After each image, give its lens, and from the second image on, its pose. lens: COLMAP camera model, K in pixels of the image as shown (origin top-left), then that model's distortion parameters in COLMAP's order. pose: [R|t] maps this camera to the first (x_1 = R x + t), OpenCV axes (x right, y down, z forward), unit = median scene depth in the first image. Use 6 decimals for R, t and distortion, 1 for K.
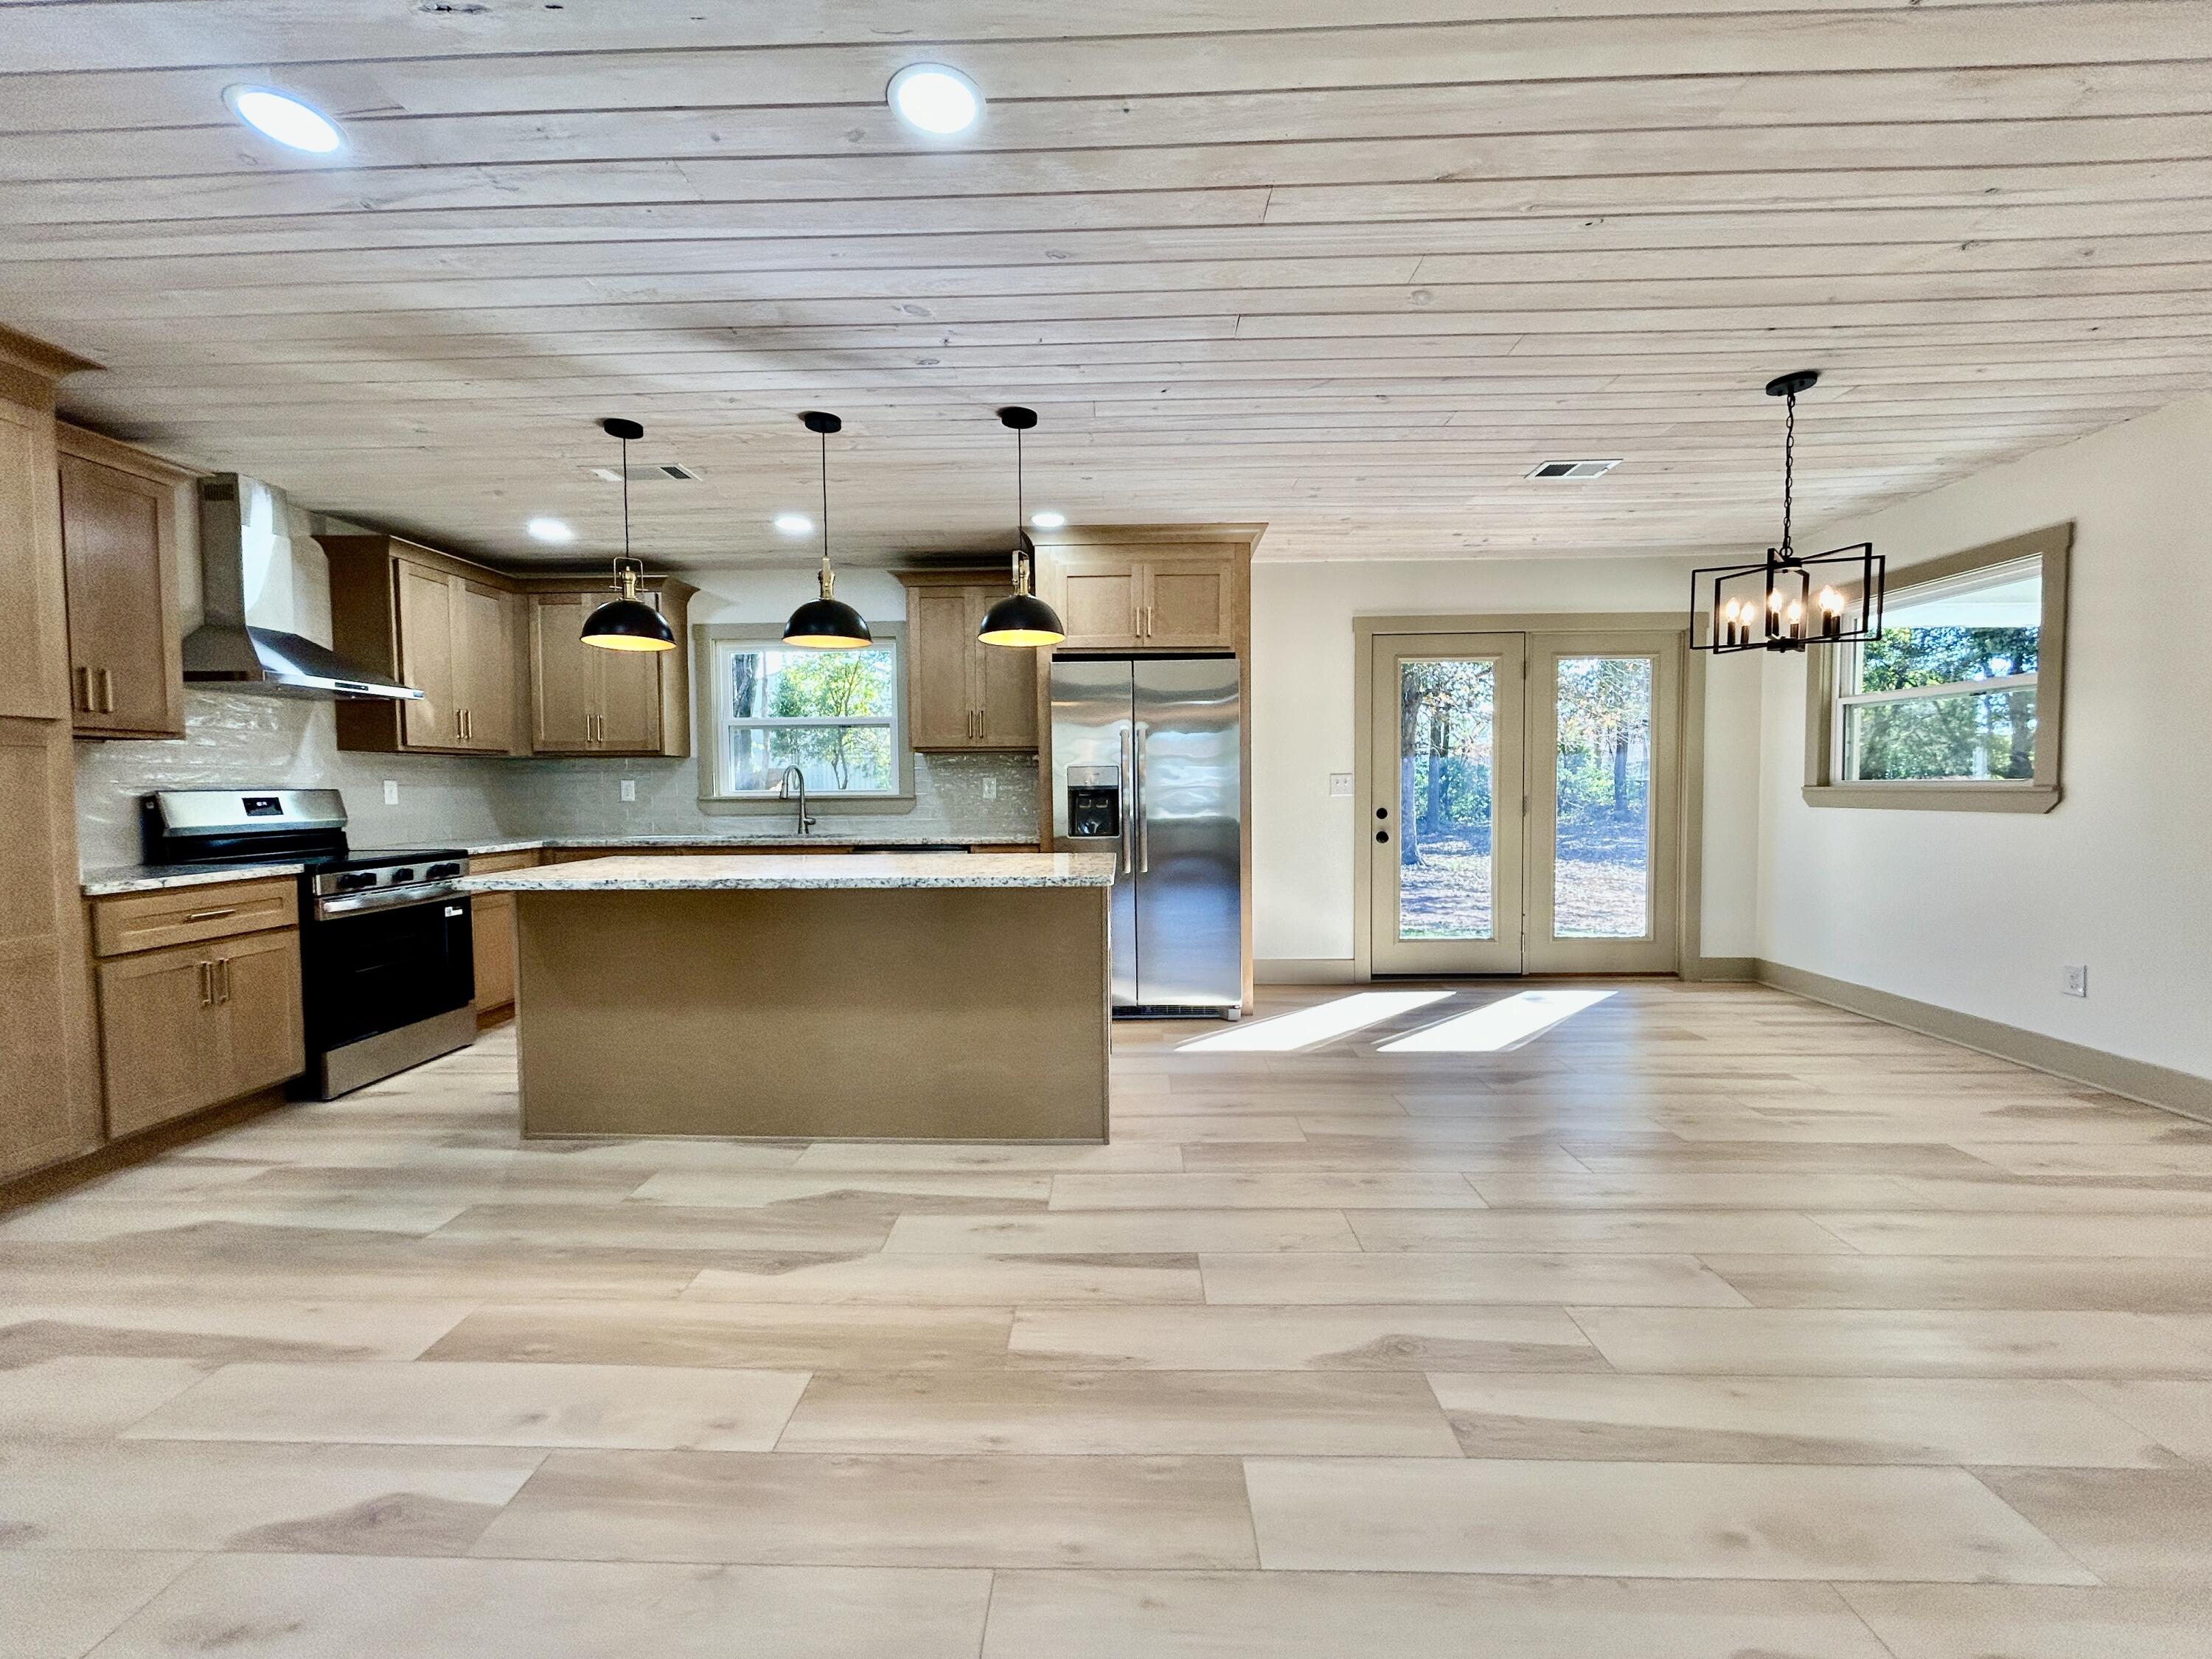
lens RADIAL K [[889.3, 0, 1092.4], [0, 889.3, 825.8], [0, 0, 1]] dist [0.000040, 0.000285]
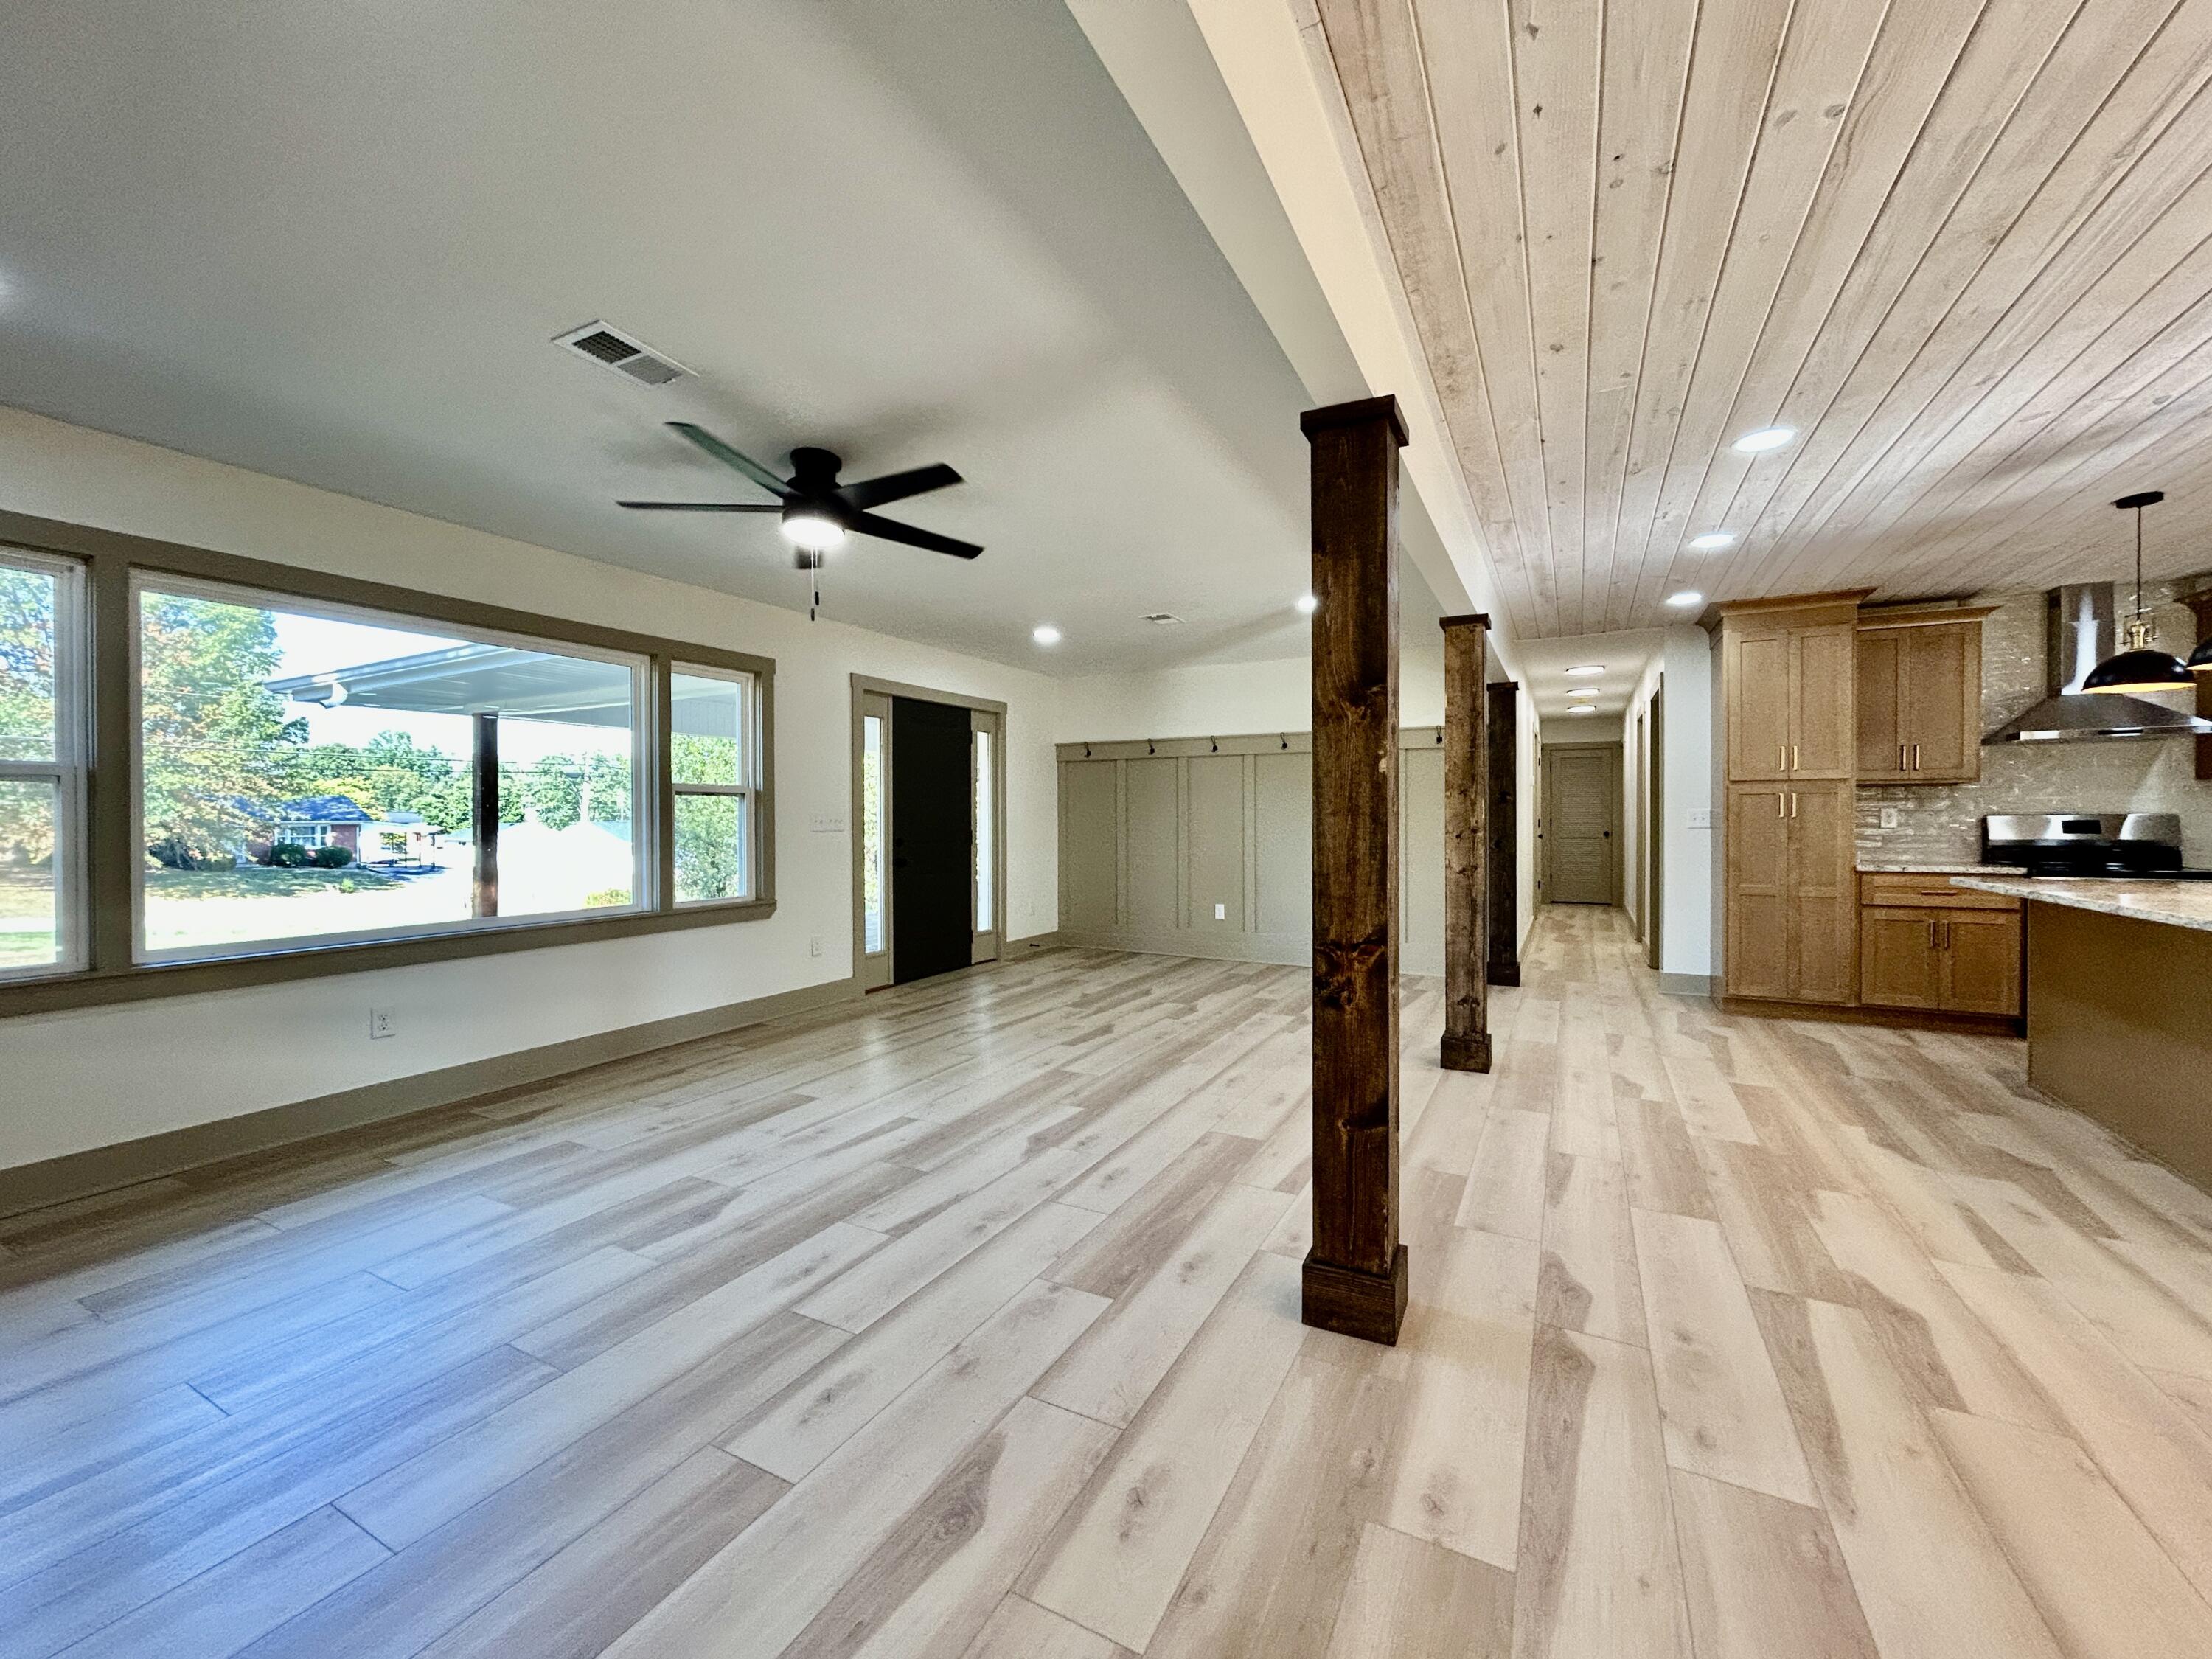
lens RADIAL K [[889.3, 0, 1092.4], [0, 889.3, 825.8], [0, 0, 1]] dist [0.000040, 0.000285]
pose [[-0.447206, 0.017383, -0.894262, 0.830047], [-0.033062, 0.998807, 0.035948, -0.020342], [0.893820, 0.045642, -0.446097, 0.252106]]
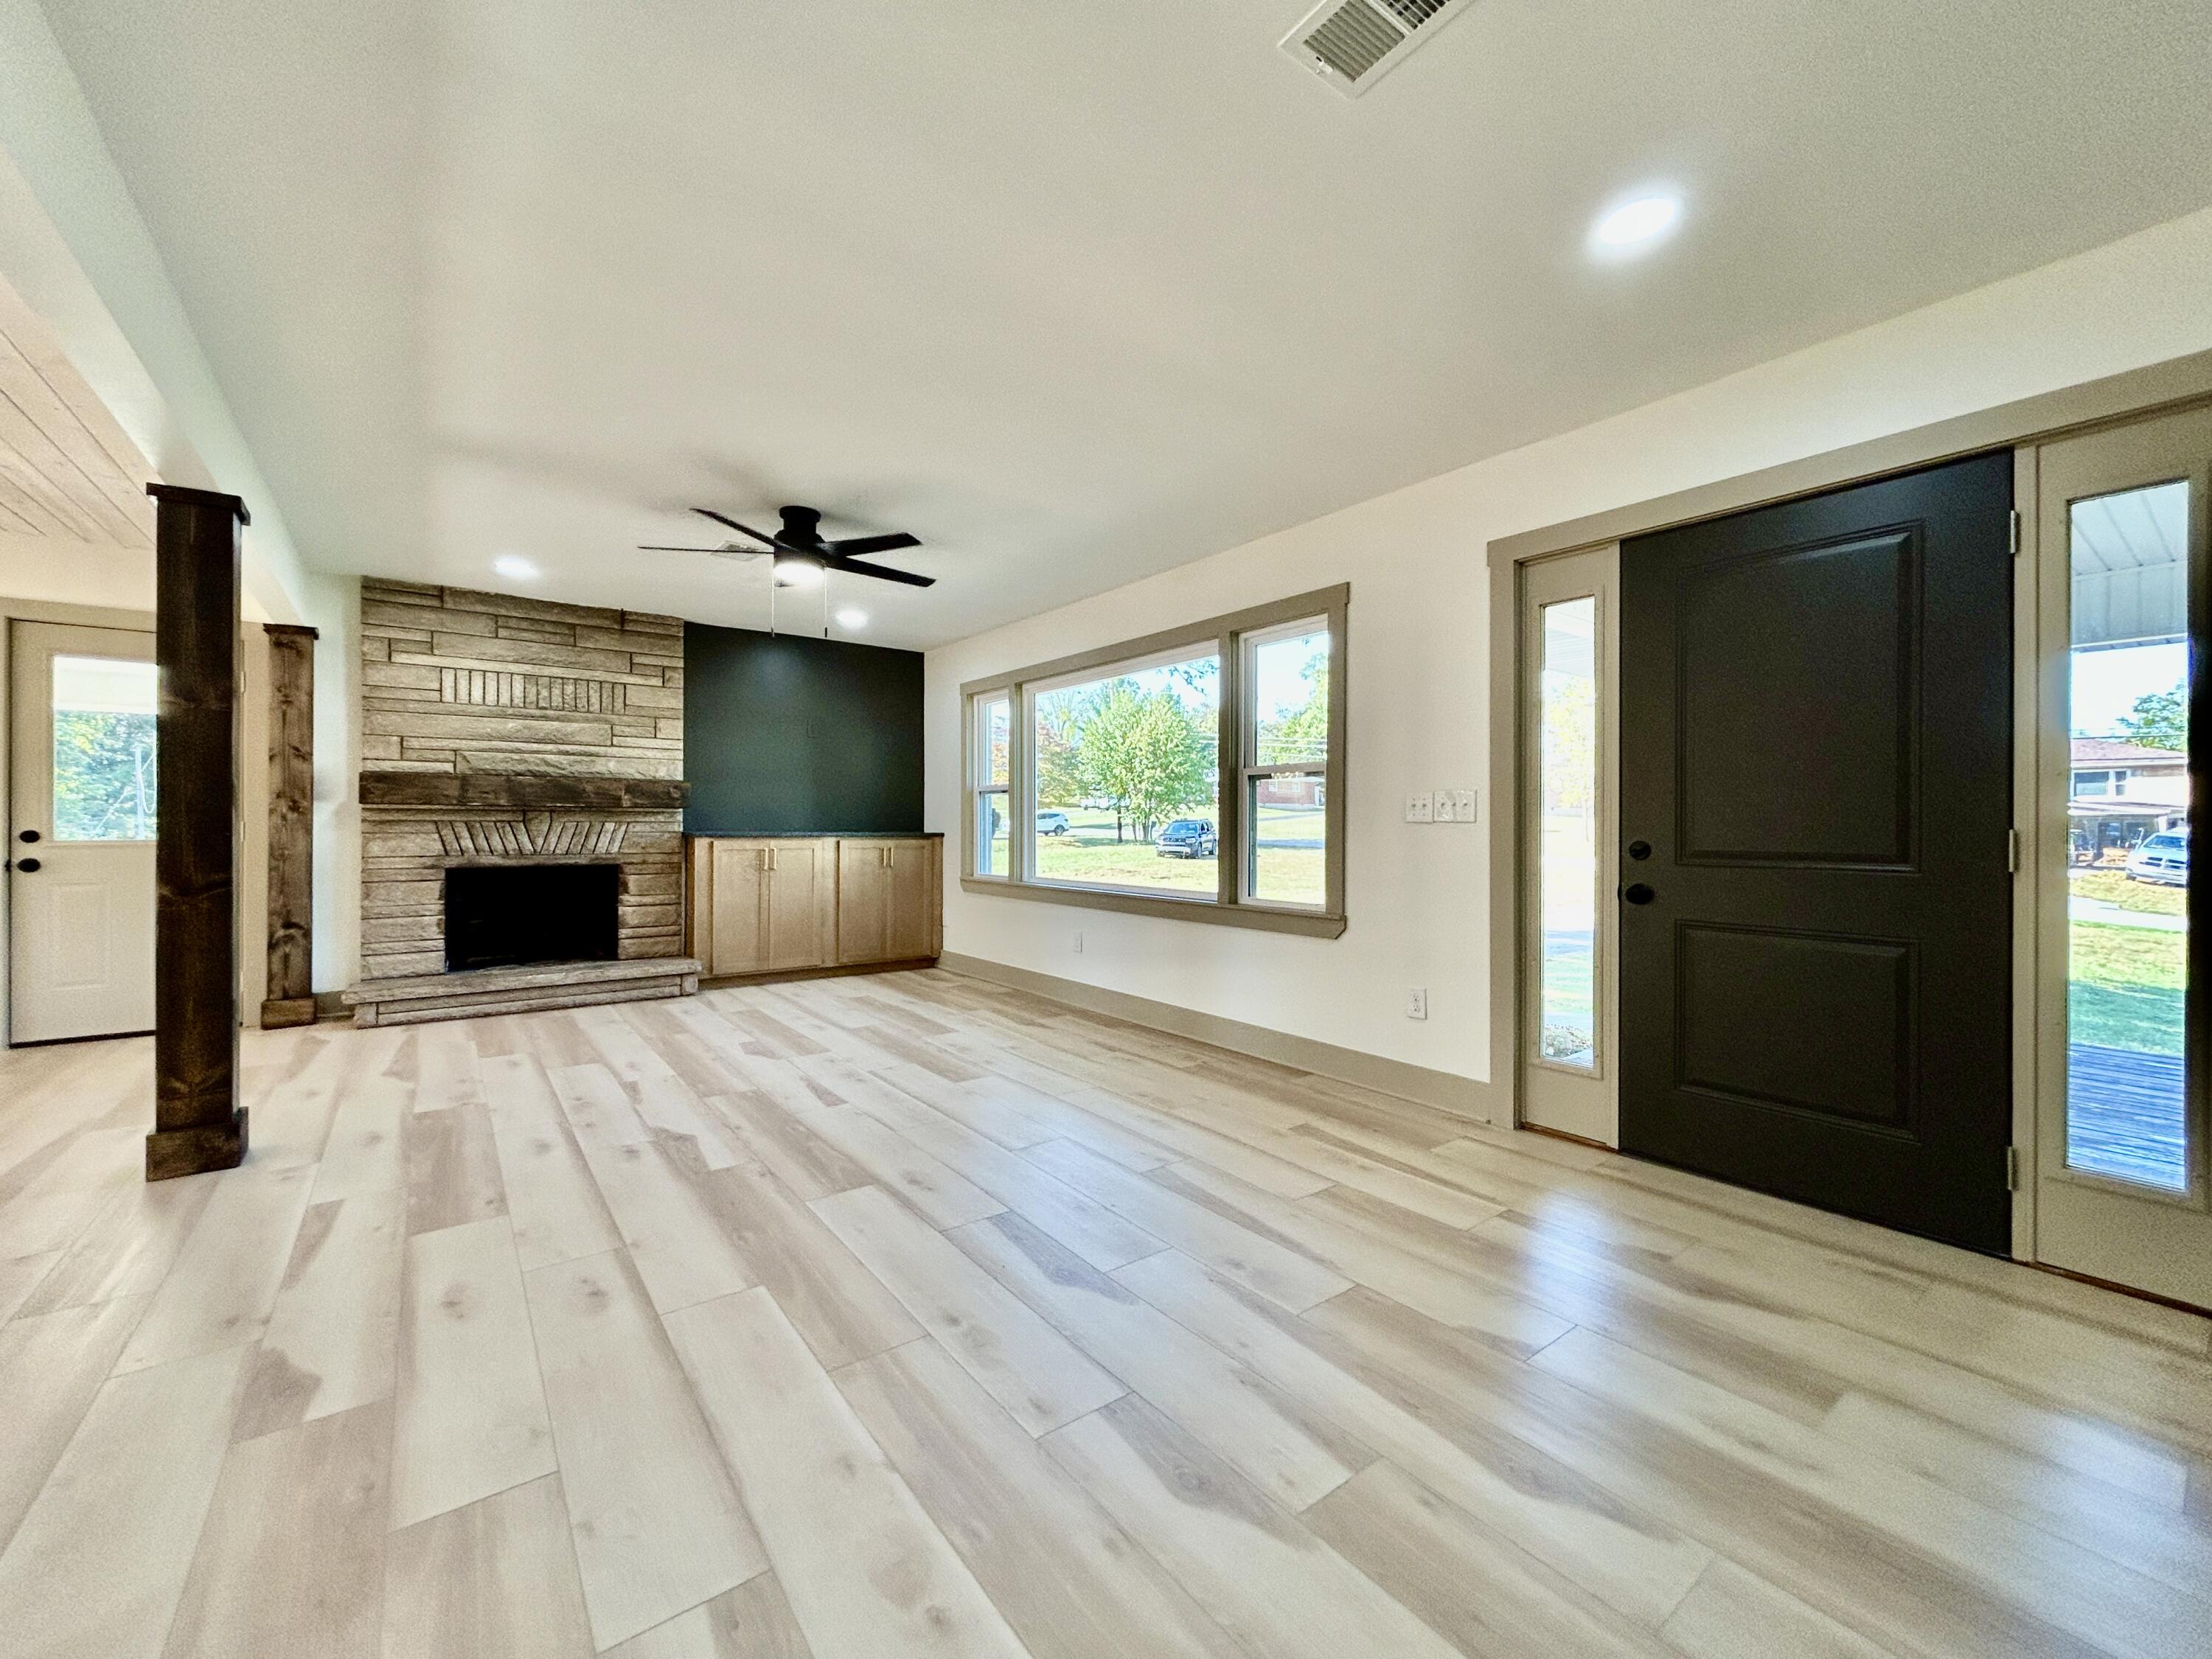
lens RADIAL K [[884.8, 0, 1093.8], [0, 884.8, 821.8], [0, 0, 1]] dist [-0.000994, 0.000457]
pose [[-0.625448, 0.008162, 0.780223, -0.685529], [0.036810, 0.999141, 0.019055, 0.023247], [-0.779397, 0.040638, -0.625211, 0.046960]]
